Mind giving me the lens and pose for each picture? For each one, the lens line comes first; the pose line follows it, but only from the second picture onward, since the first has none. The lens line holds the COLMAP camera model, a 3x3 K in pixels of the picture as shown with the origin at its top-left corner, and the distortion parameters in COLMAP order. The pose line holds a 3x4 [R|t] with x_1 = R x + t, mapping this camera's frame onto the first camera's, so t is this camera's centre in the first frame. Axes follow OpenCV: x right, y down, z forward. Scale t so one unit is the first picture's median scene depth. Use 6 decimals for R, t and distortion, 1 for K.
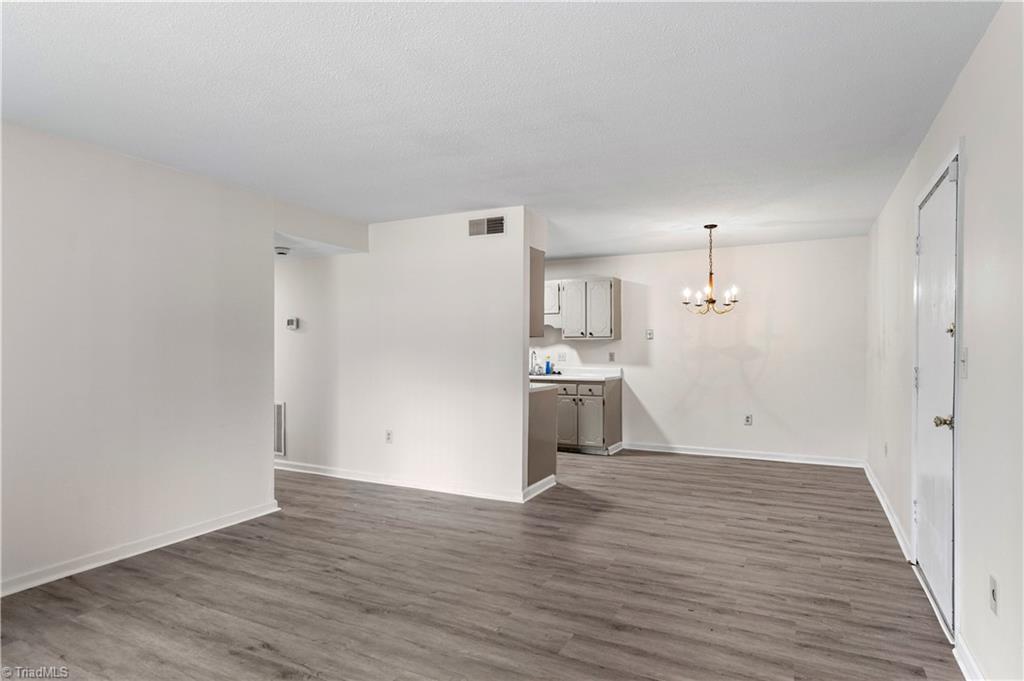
lens RADIAL K [[547.3, 0, 511.0], [0, 547.3, 344.0], [0, 0, 1]] dist [0.006179, 0.002436]
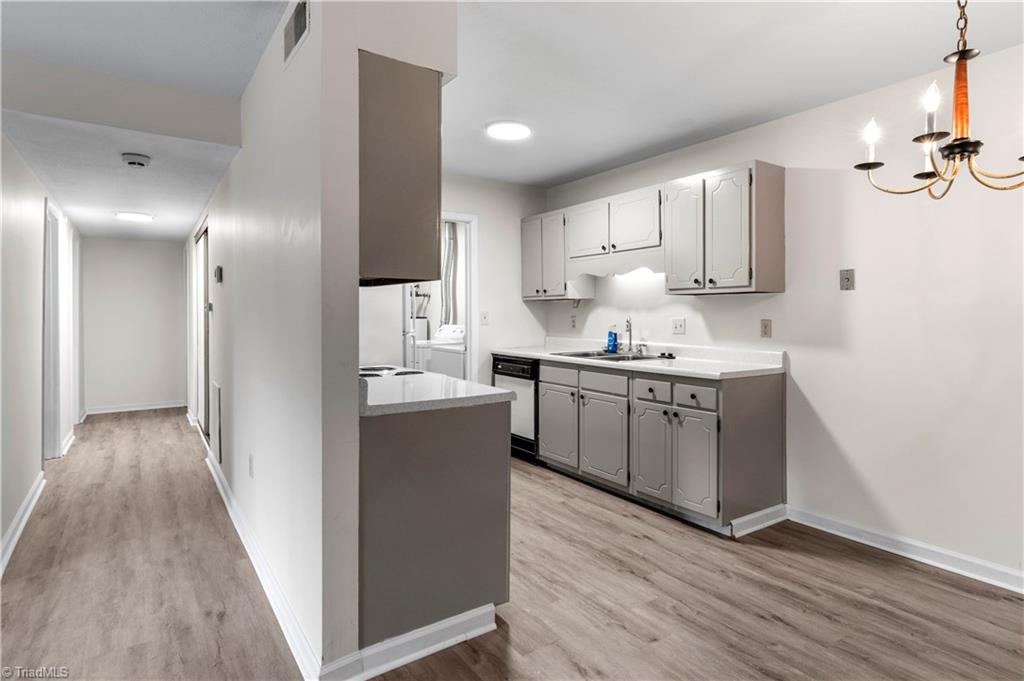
lens RADIAL K [[547.3, 0, 528.2], [0, 547.3, 319.5], [0, 0, 1]] dist [0.006179, 0.002436]
pose [[0.891970, 0.003211, -0.452083, 0.230187], [0.004402, 0.999866, 0.015785, 0.007780], [0.452073, -0.016070, 0.891836, 0.494789]]
